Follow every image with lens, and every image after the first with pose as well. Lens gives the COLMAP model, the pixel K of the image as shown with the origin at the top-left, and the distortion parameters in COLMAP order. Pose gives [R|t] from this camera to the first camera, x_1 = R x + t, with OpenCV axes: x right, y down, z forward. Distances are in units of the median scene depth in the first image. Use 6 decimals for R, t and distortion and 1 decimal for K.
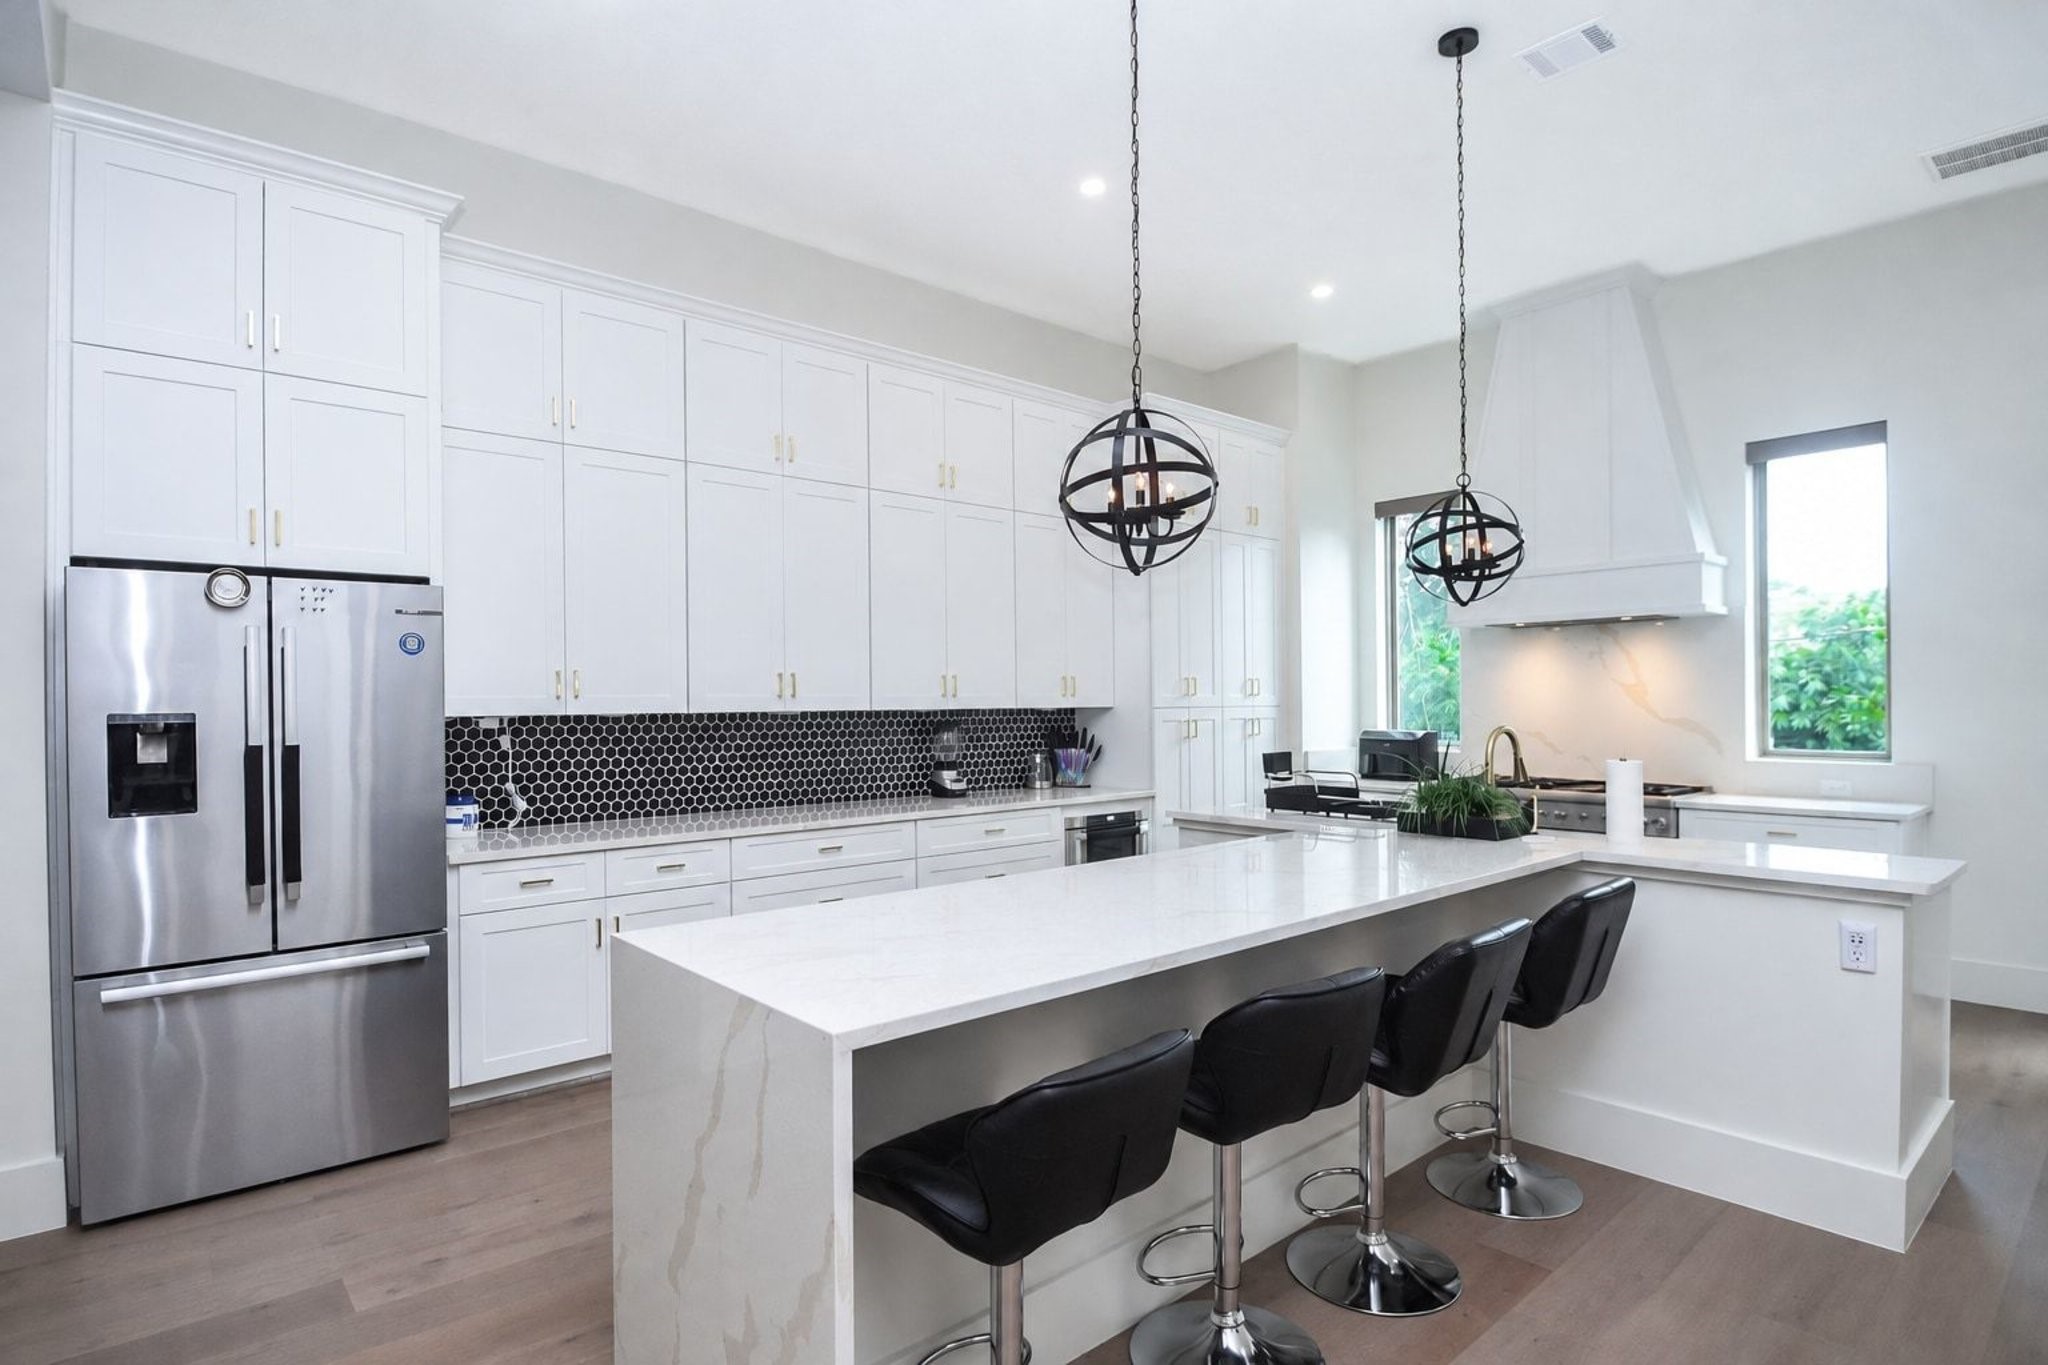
lens RADIAL K [[1046.1, 0, 1020.0], [0, 1046.1, 700.9], [0, 0, 1]] dist [-0.031370, 0.000436]
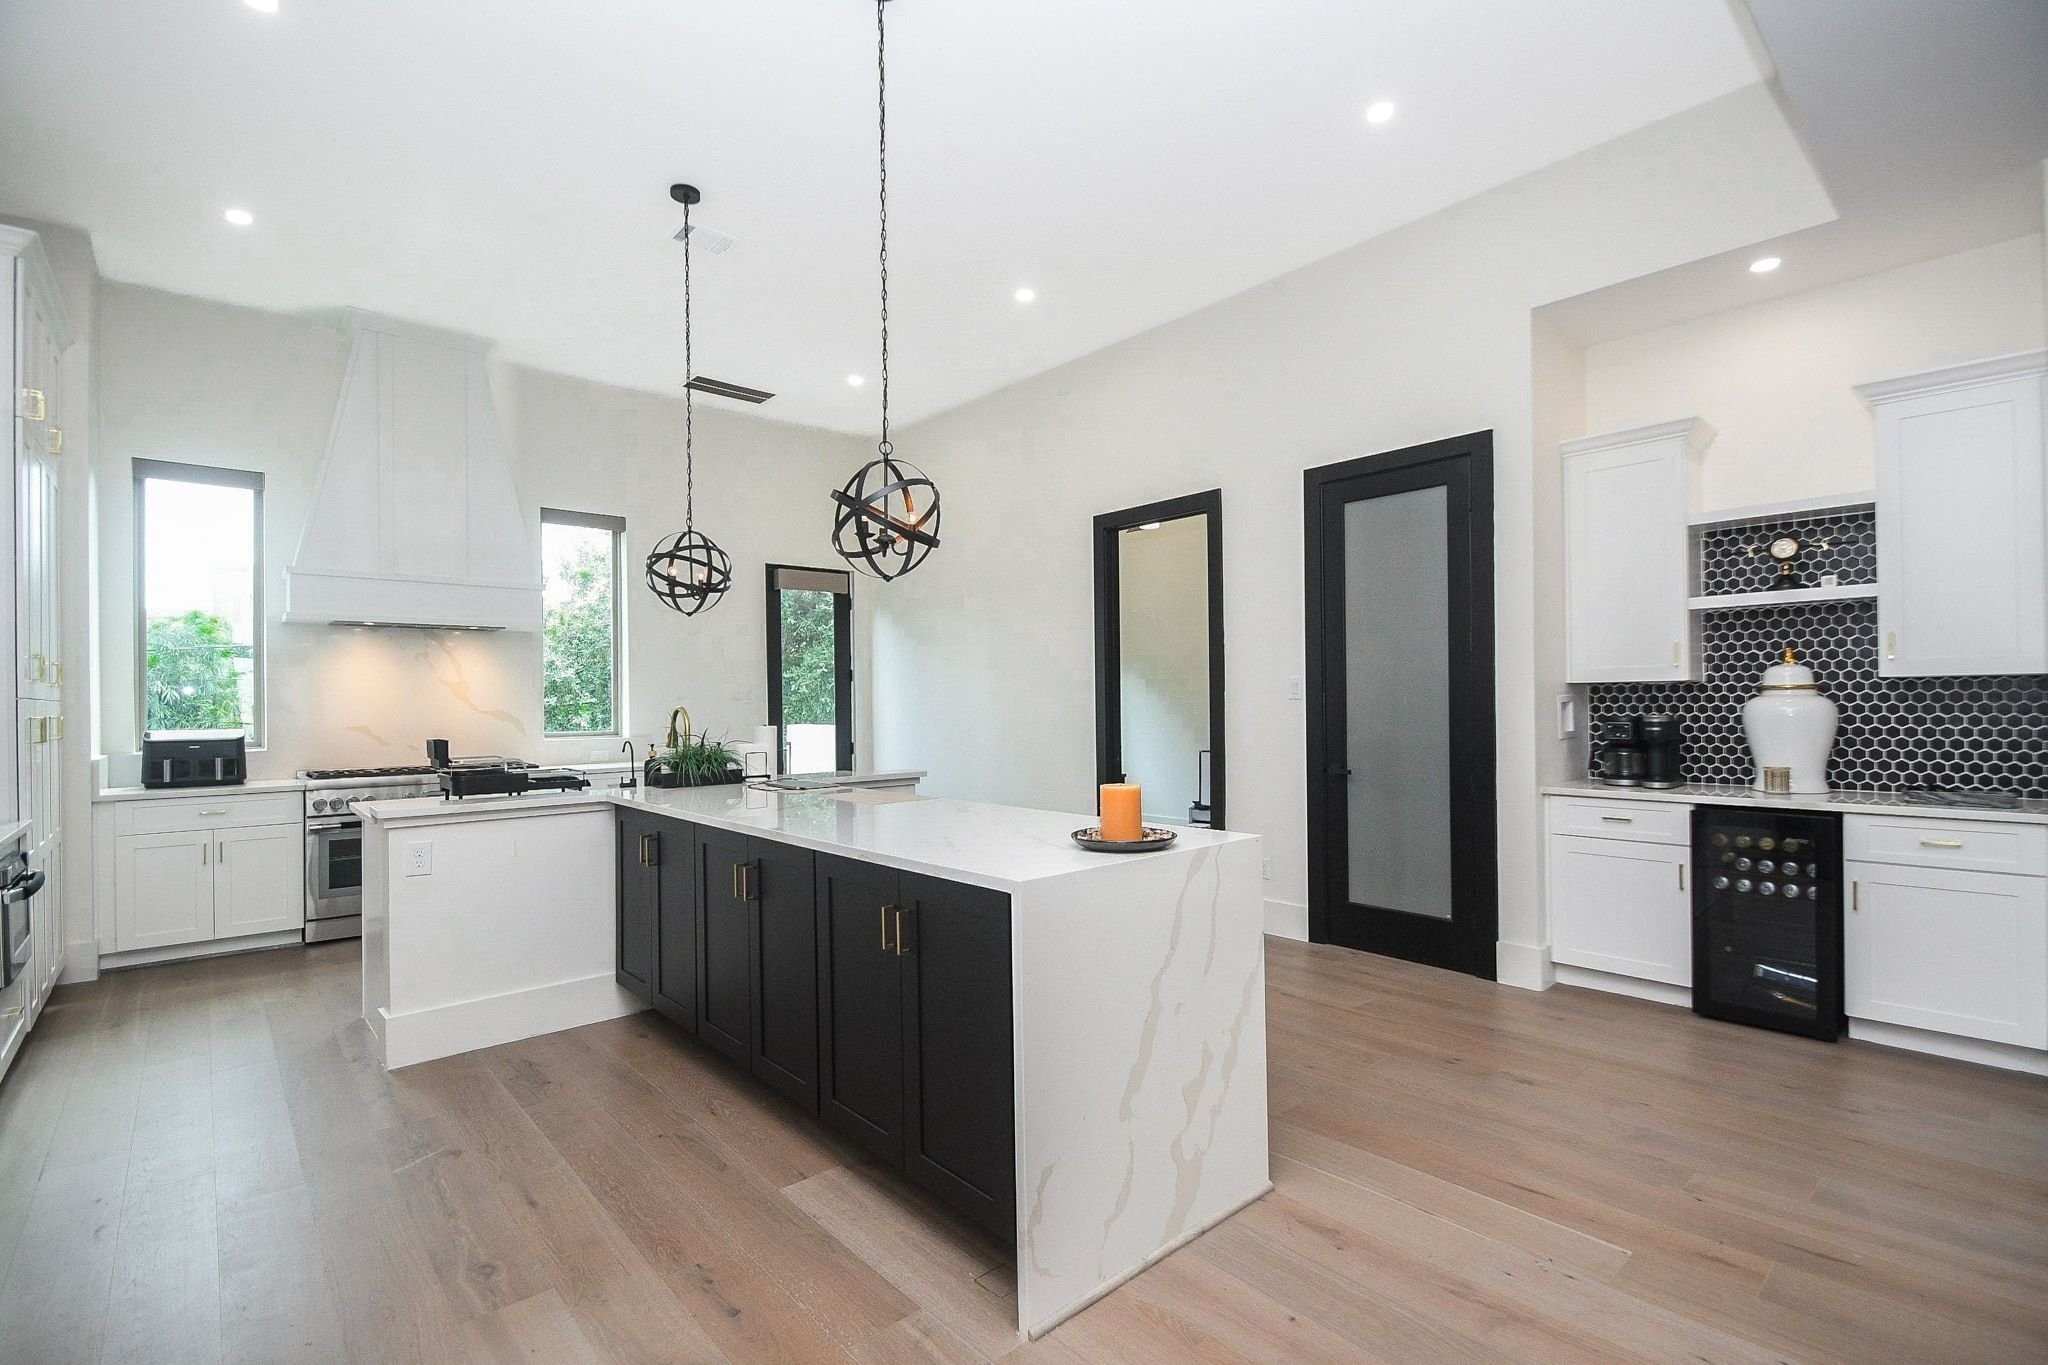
lens RADIAL K [[911.0, 0, 1001.5], [0, 911.0, 690.5], [0, 0, 1]] dist [-0.001031, -0.000374]
pose [[-0.009390, 0.018053, 0.999793, -0.523246], [0.013159, 0.999753, -0.017929, 0.022445], [-0.999869, 0.012988, -0.009625, 0.417935]]
